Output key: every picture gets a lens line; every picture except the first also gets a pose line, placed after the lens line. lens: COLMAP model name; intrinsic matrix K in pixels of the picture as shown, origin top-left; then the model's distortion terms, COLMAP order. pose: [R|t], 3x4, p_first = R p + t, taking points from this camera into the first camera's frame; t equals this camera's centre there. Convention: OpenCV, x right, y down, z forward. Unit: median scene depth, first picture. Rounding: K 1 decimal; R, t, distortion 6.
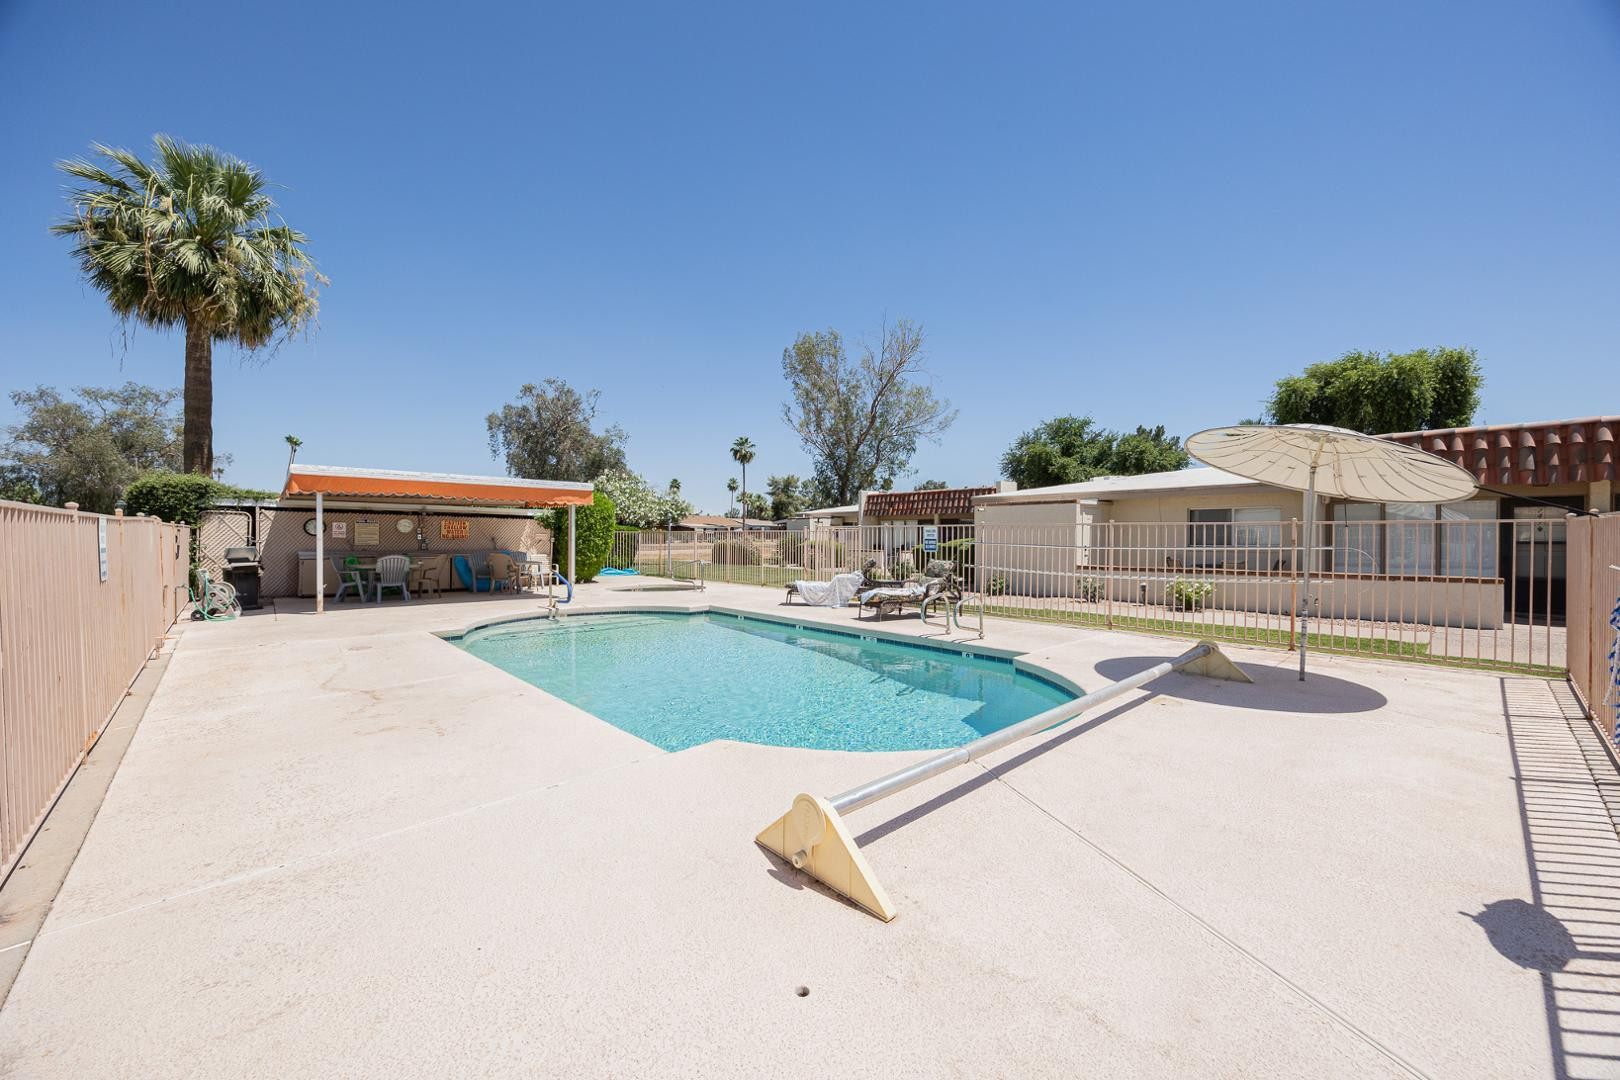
lens RADIAL K [[621.8, 0, 793.2], [0, 621.8, 541.7], [0, 0, 1]] dist [-0.001811, -0.000338]
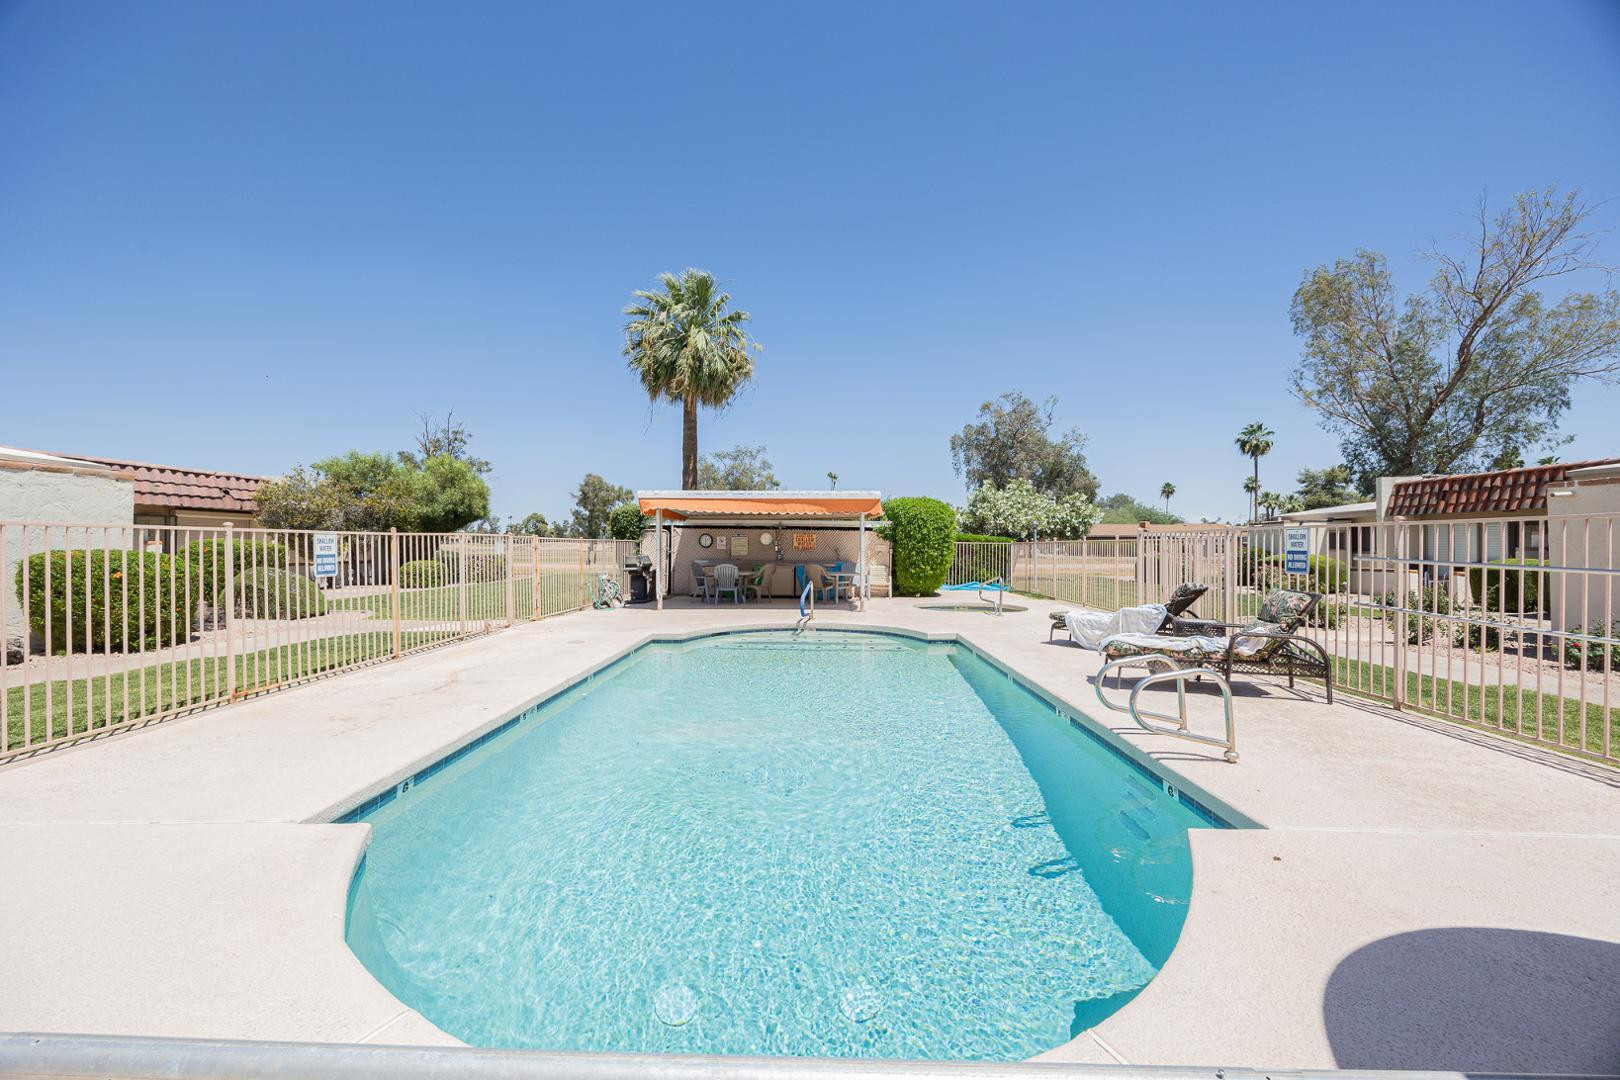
lens RADIAL K [[604.4, 0, 797.7], [0, 604.4, 546.2], [0, 0, 1]] dist [-0.001228, -0.000428]
pose [[0.720486, -0.002502, -0.693464, 0.067981], [-0.005973, 0.999934, -0.009814, -0.000382], [0.693443, 0.011213, 0.720424, 0.077039]]
